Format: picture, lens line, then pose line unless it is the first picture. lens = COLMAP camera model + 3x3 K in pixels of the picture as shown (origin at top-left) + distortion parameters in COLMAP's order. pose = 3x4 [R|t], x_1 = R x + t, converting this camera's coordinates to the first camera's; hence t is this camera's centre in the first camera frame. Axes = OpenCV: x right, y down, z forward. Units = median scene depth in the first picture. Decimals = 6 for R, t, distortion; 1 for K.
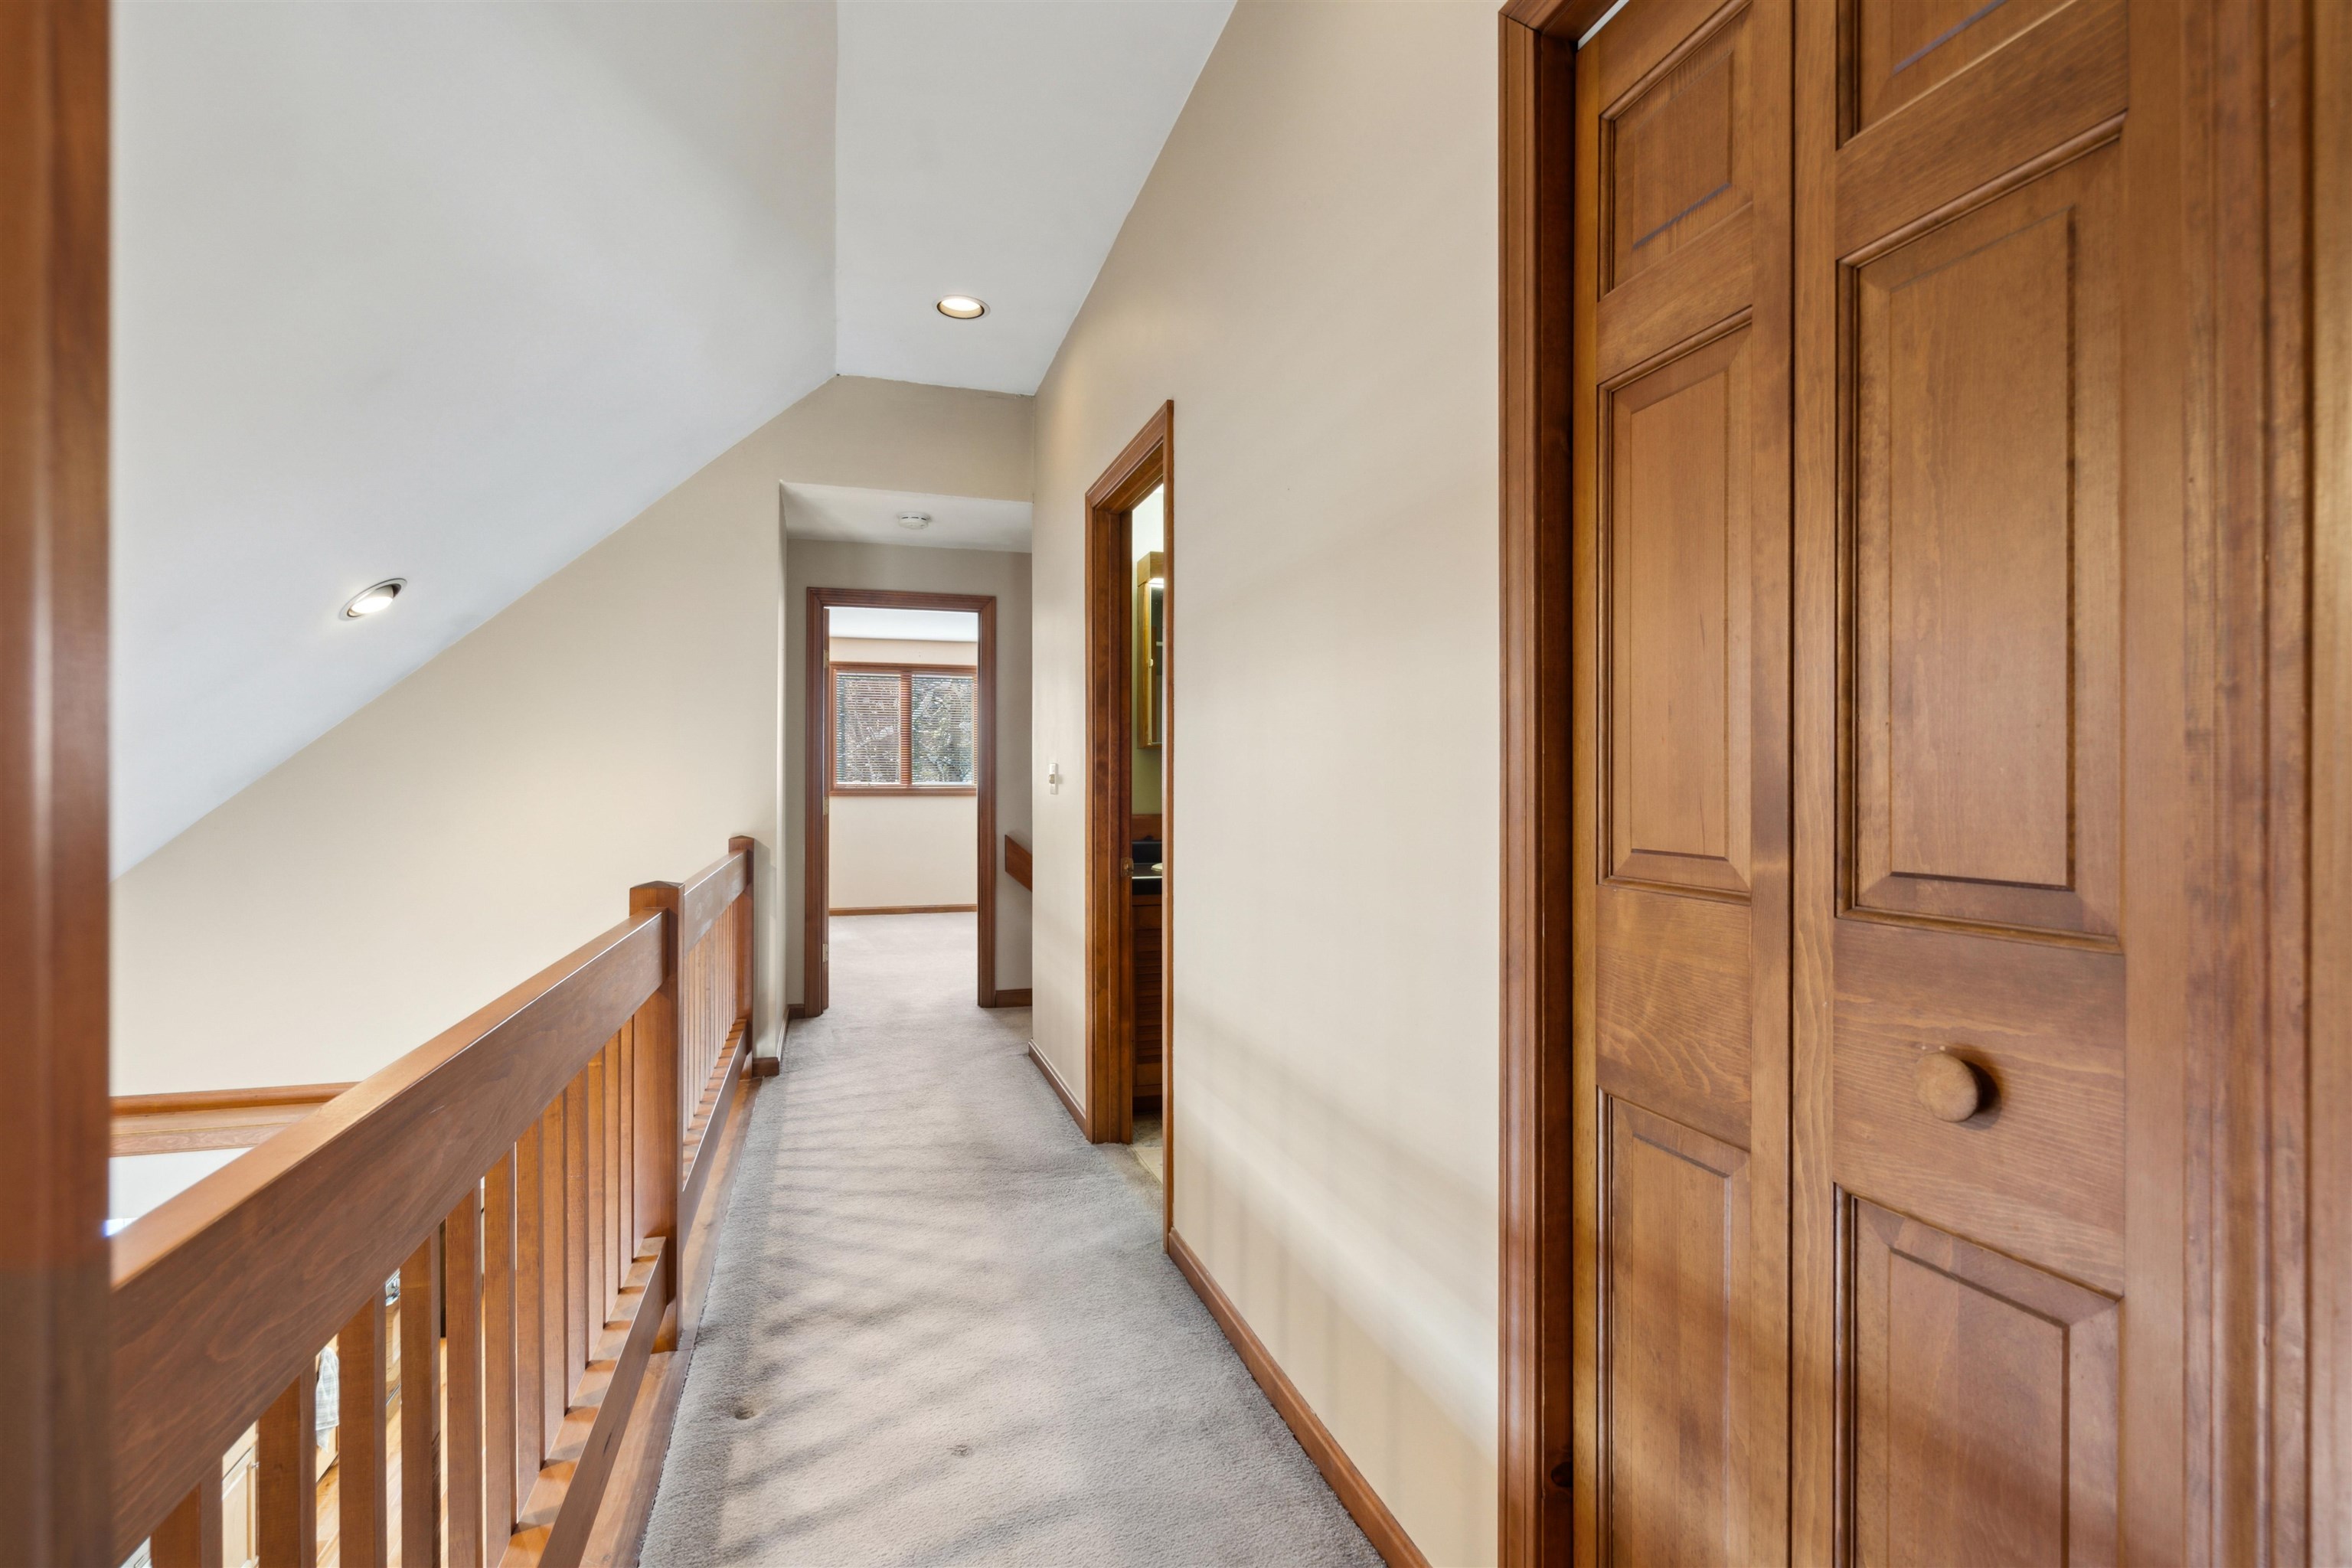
lens RADIAL K [[1067.0, 0, 1169.4], [0, 1067.0, 793.2], [0, 0, 1]] dist [-0.002492, 0.000409]
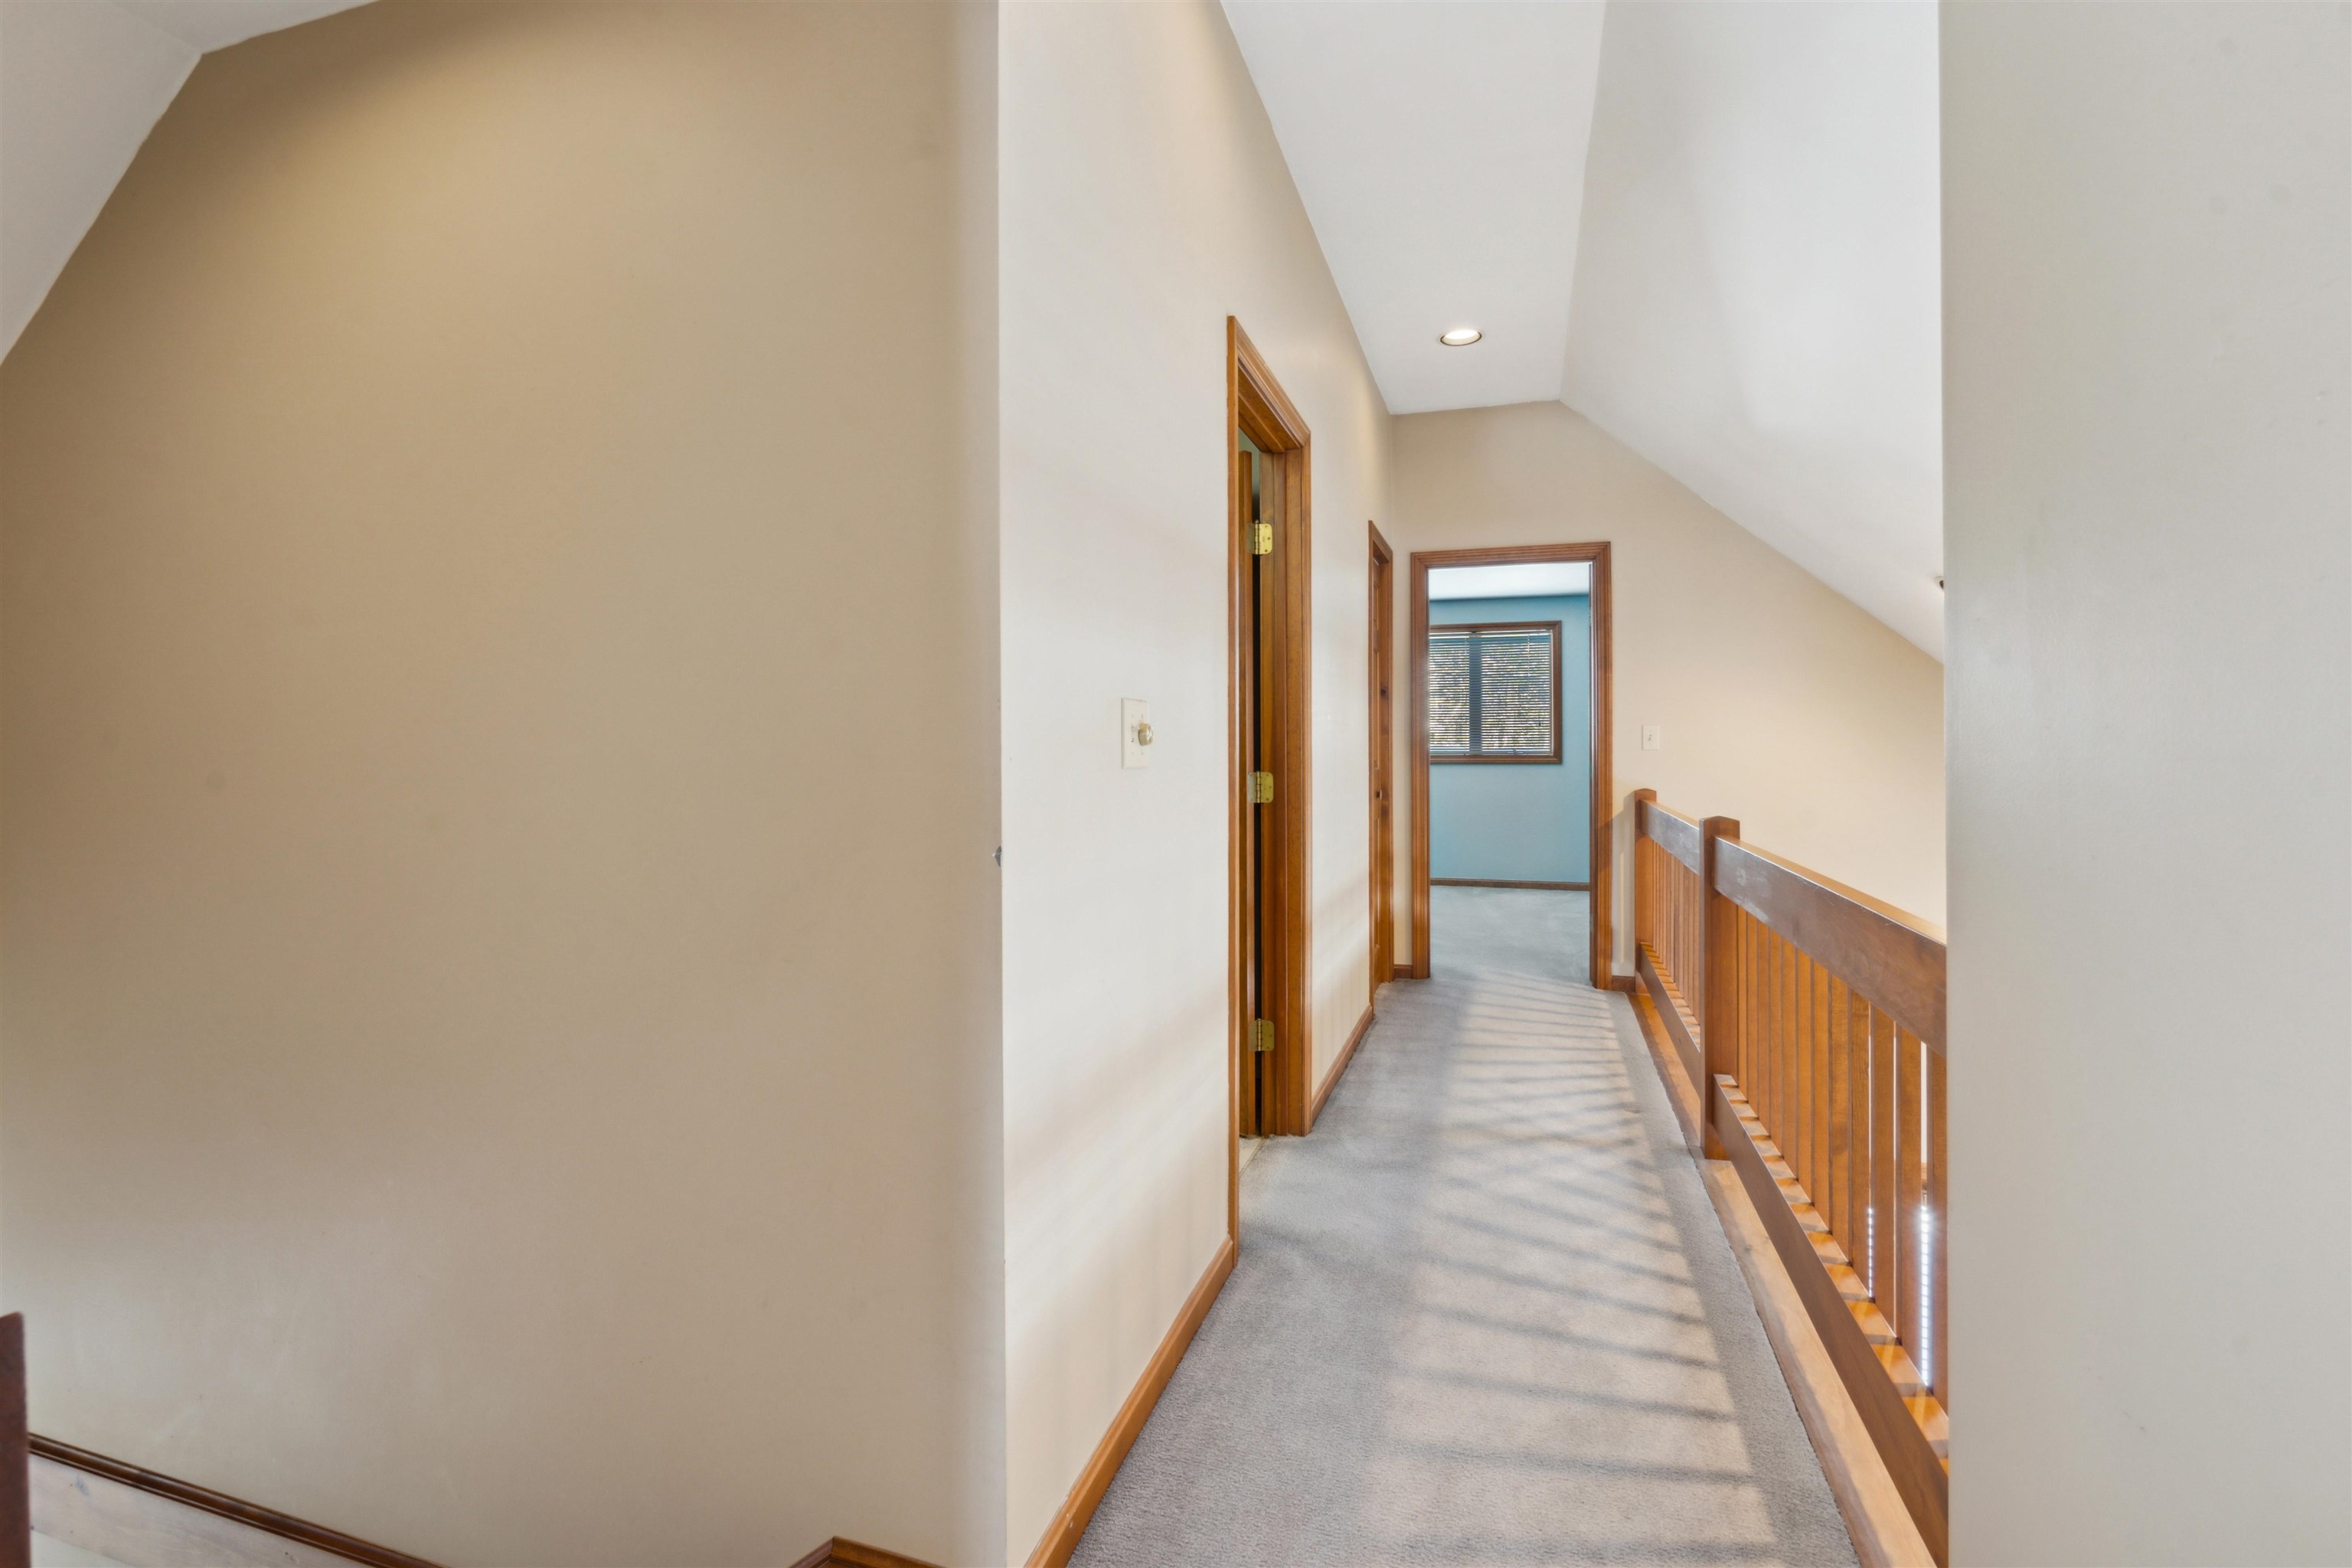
lens RADIAL K [[1067.0, 0, 1169.4], [0, 1067.0, 793.2], [0, 0, 1]] dist [-0.002492, 0.000409]
pose [[-0.810922, -0.014903, 0.584965, -0.624386], [0.007769, 0.999313, 0.036228, -0.007820], [-0.585103, 0.033923, -0.810249, 2.231490]]
